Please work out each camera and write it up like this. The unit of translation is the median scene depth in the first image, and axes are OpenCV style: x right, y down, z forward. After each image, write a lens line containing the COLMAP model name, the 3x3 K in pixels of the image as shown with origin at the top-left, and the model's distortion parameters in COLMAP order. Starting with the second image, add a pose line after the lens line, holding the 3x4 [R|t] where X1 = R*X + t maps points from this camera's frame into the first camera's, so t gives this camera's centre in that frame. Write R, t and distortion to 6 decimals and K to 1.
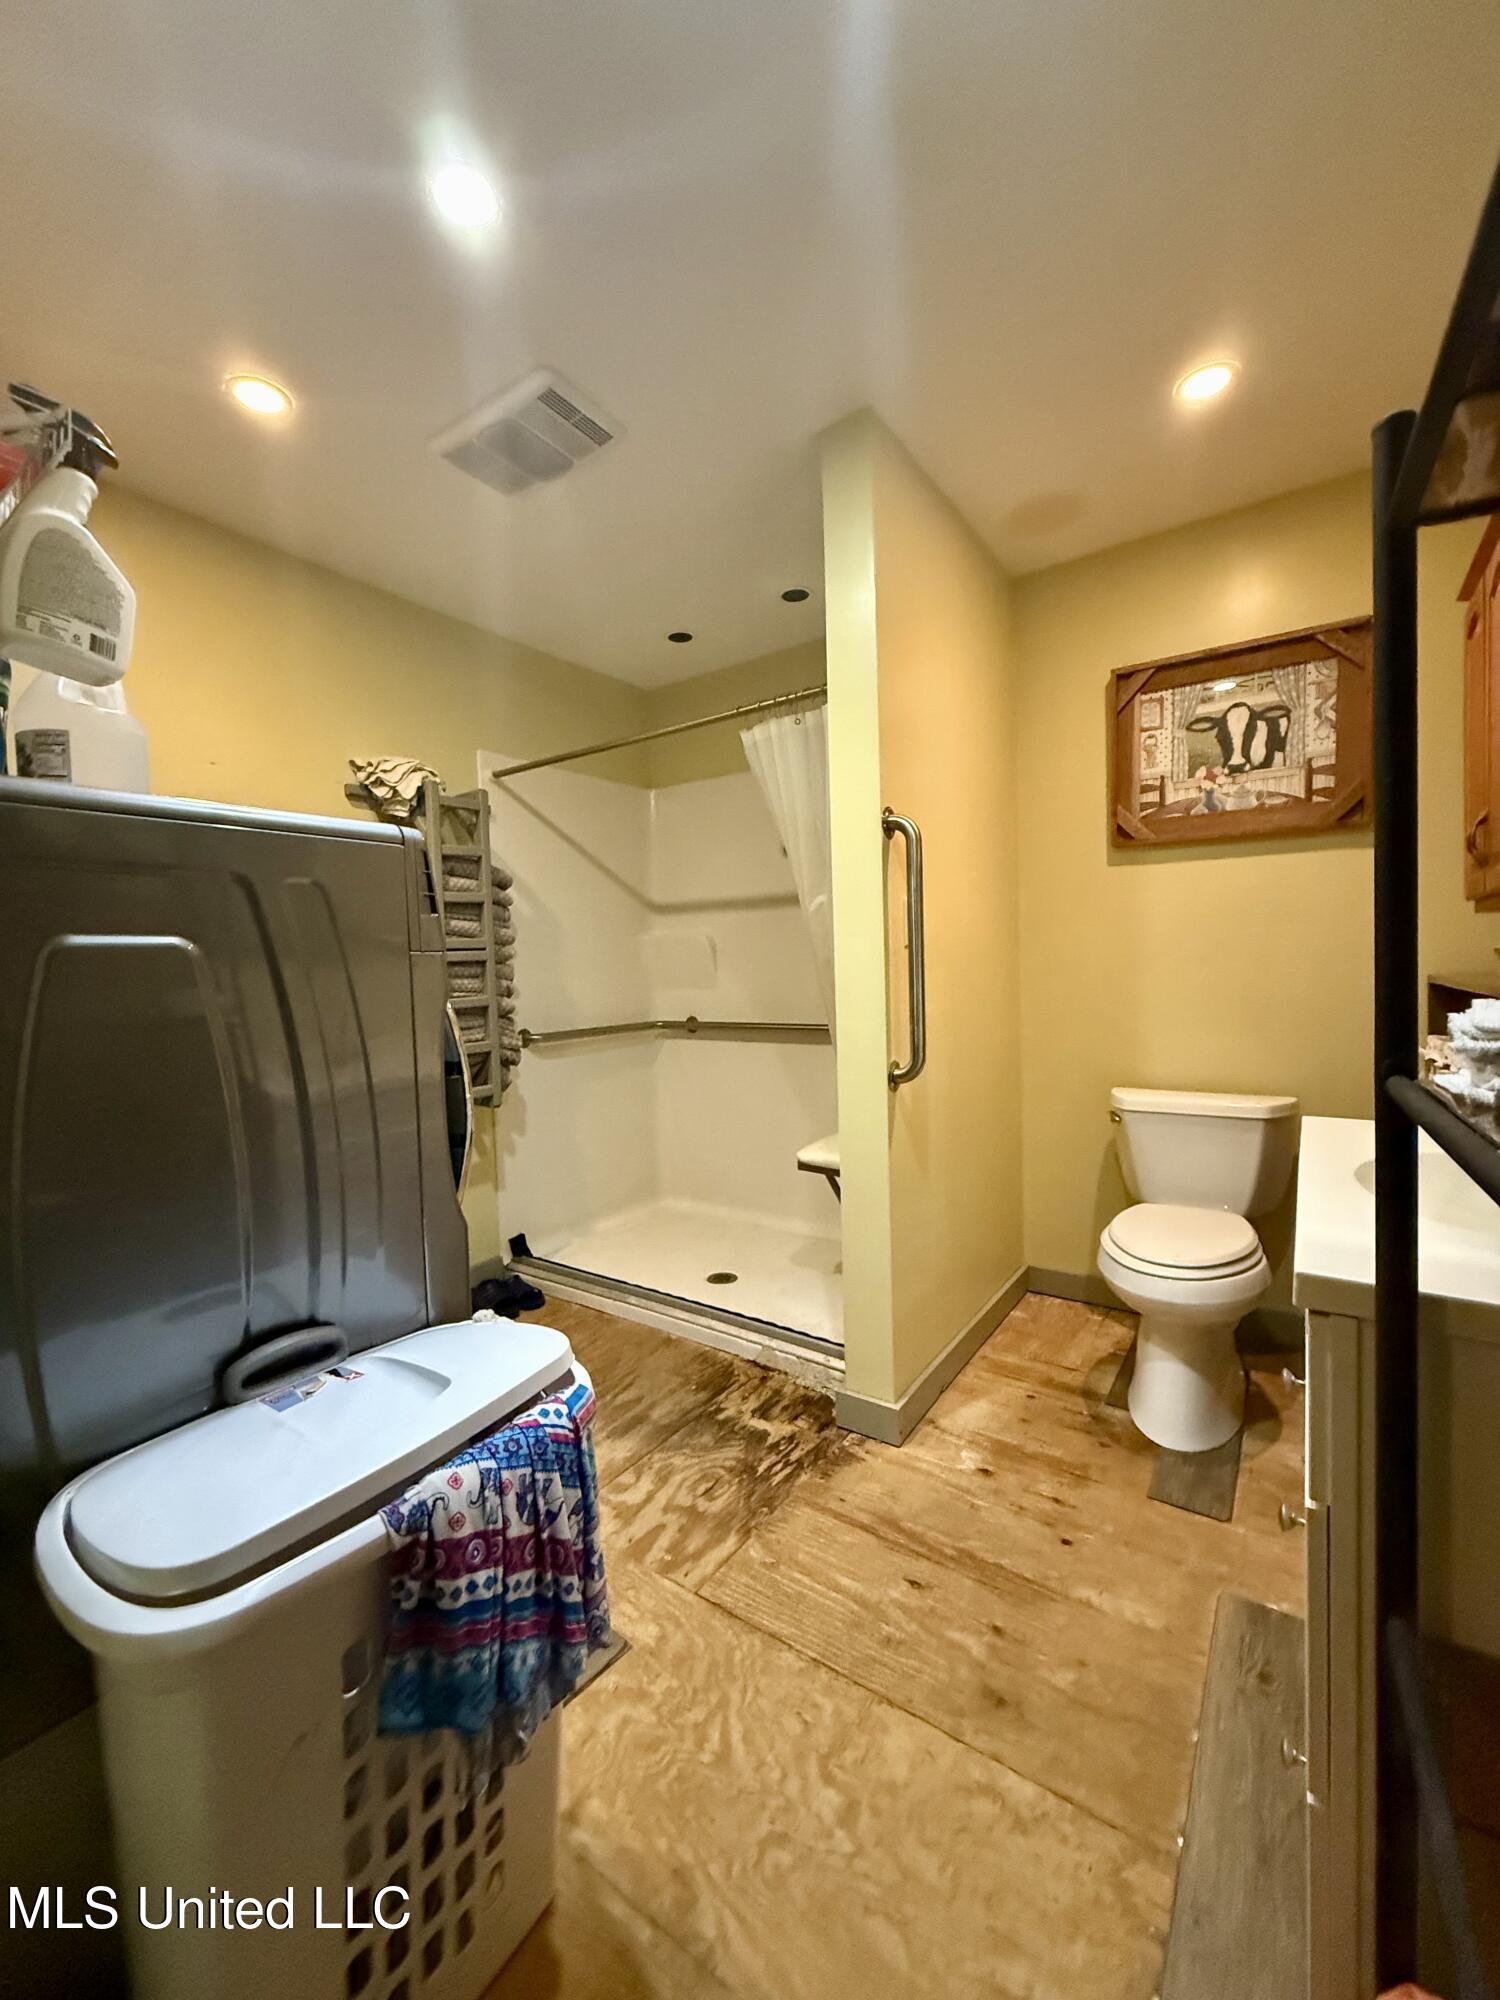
lens RADIAL K [[801.3, 0, 754.7], [0, 801.3, 999.4], [0, 0, 1]] dist [-0.001339, -0.000394]
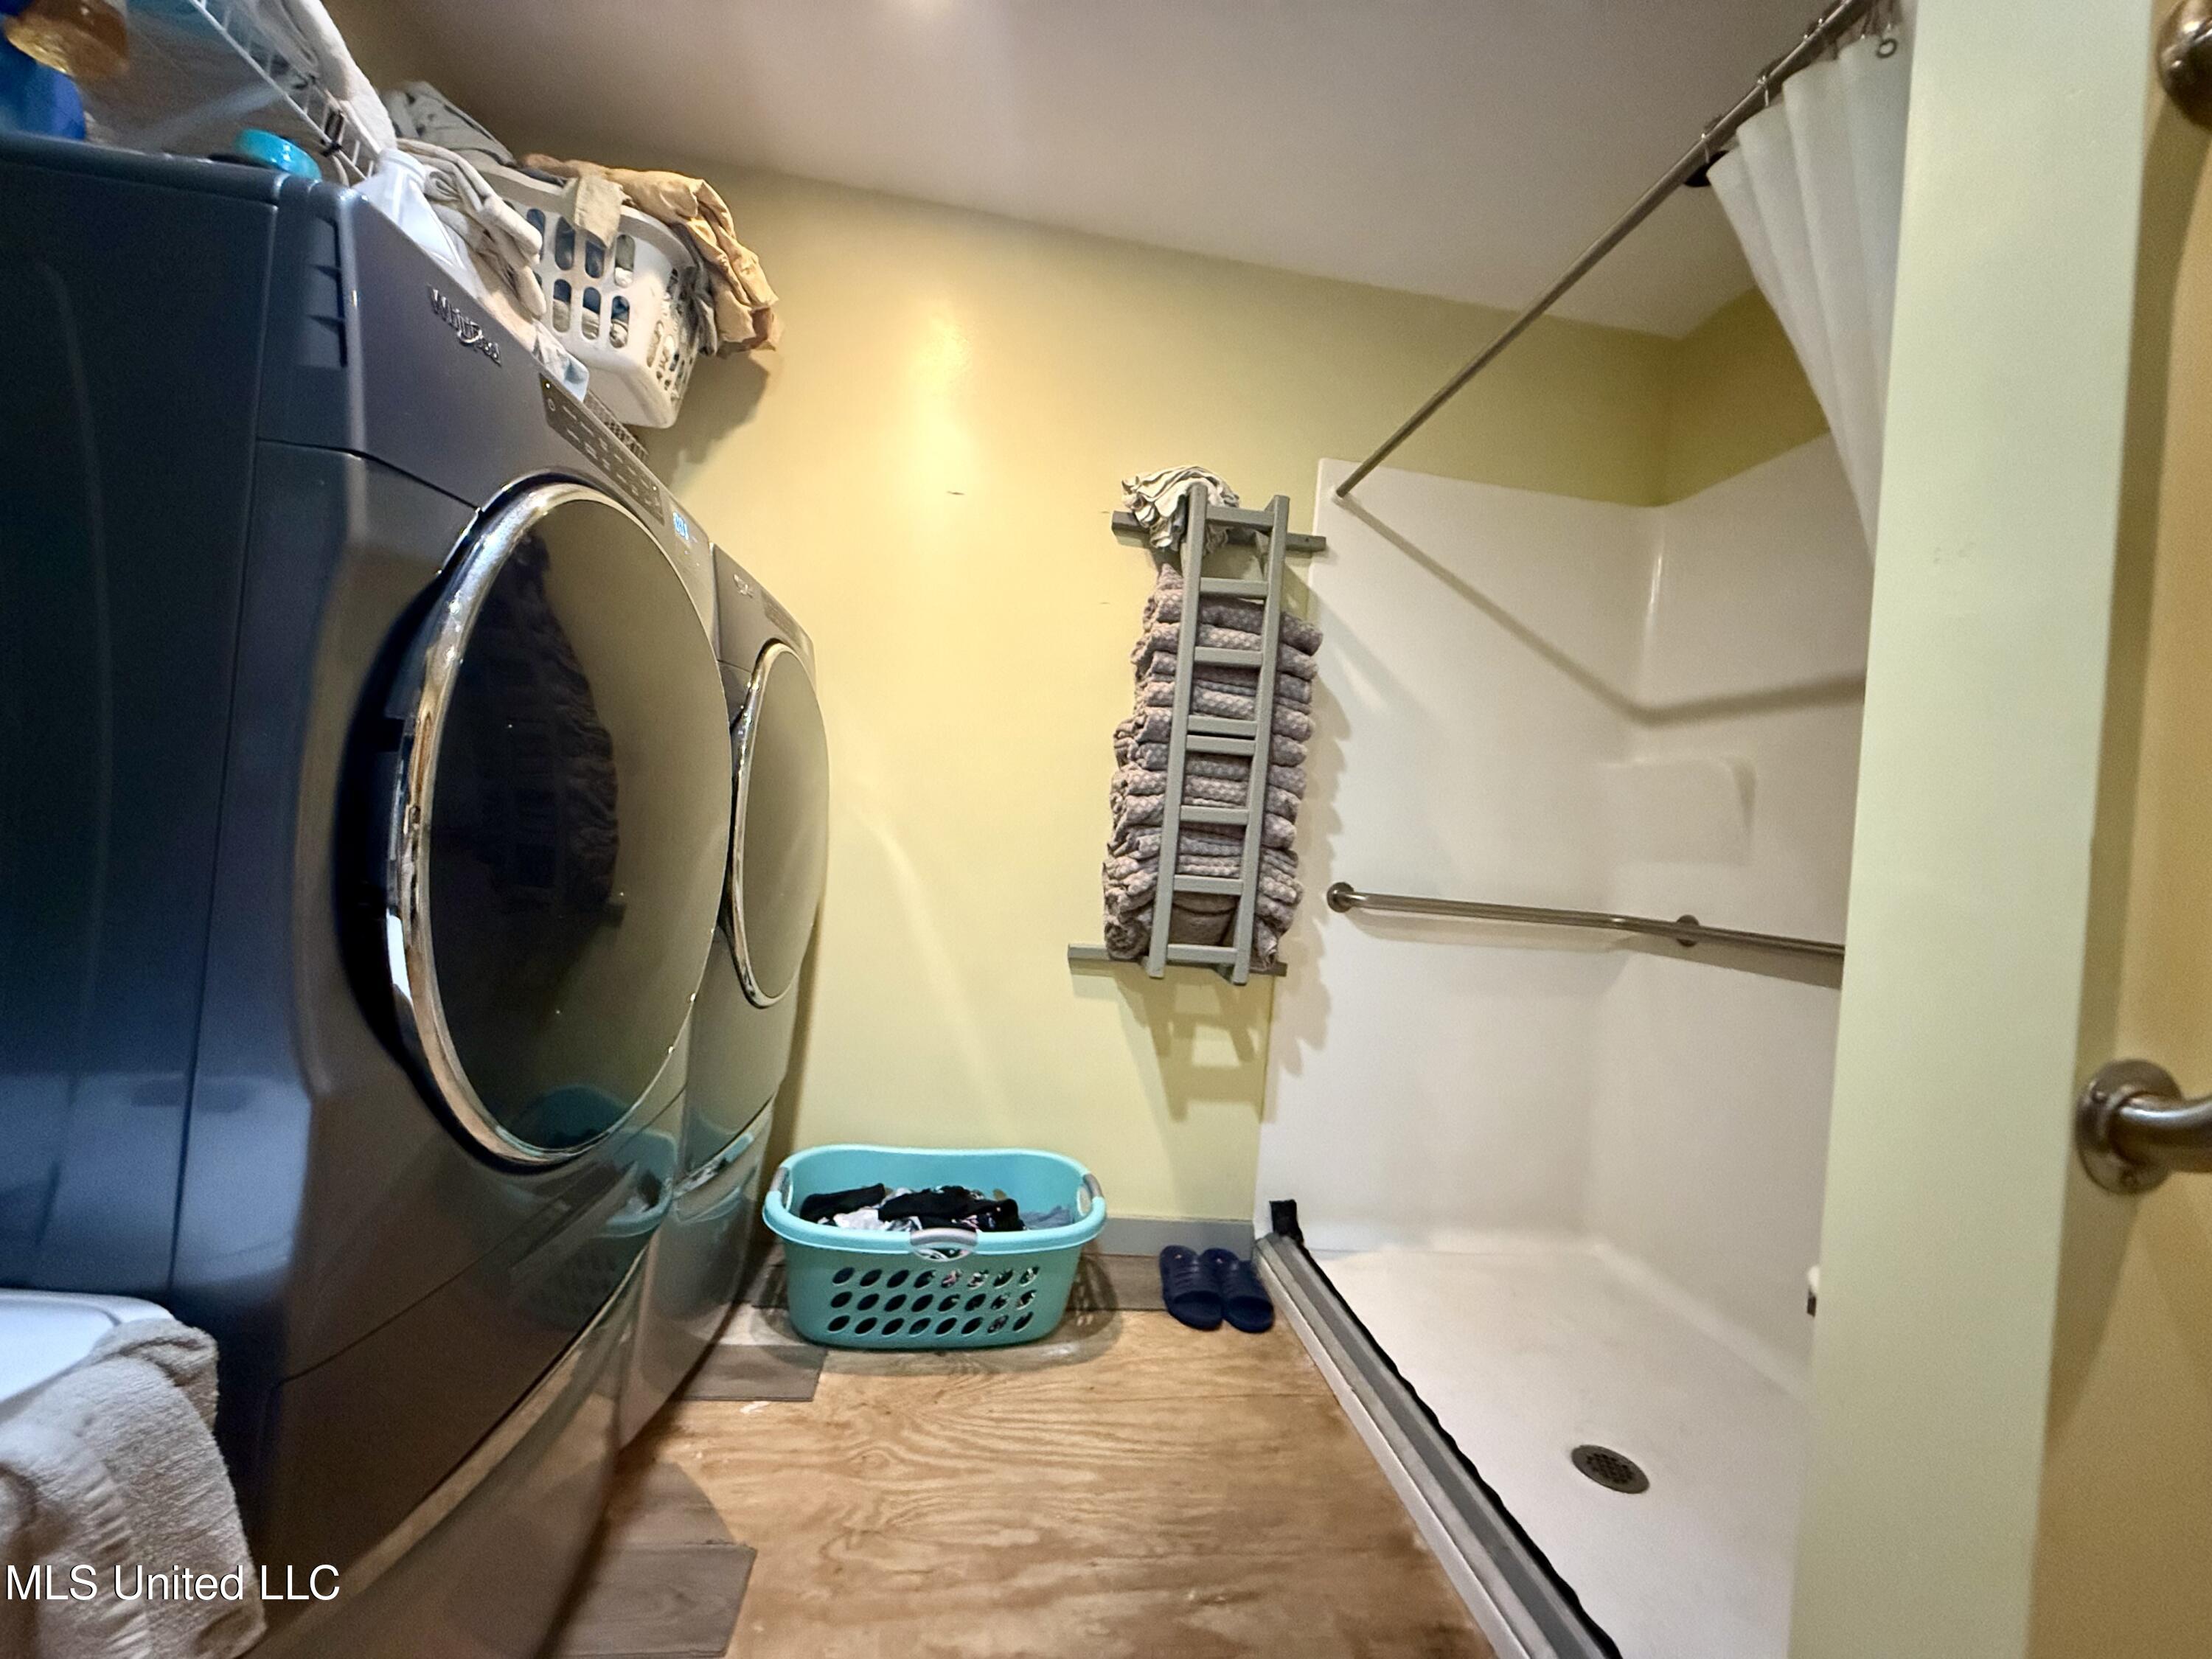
lens RADIAL K [[886.2, 0, 1099.4], [0, 886.2, 830.3], [0, 0, 1]] dist [-0.001339, -0.000394]
pose [[0.673363, 0.081362, -0.734821, 0.110249], [-0.139921, 0.989988, -0.018603, 0.040820], [0.725951, 0.115344, 0.678006, 0.425903]]
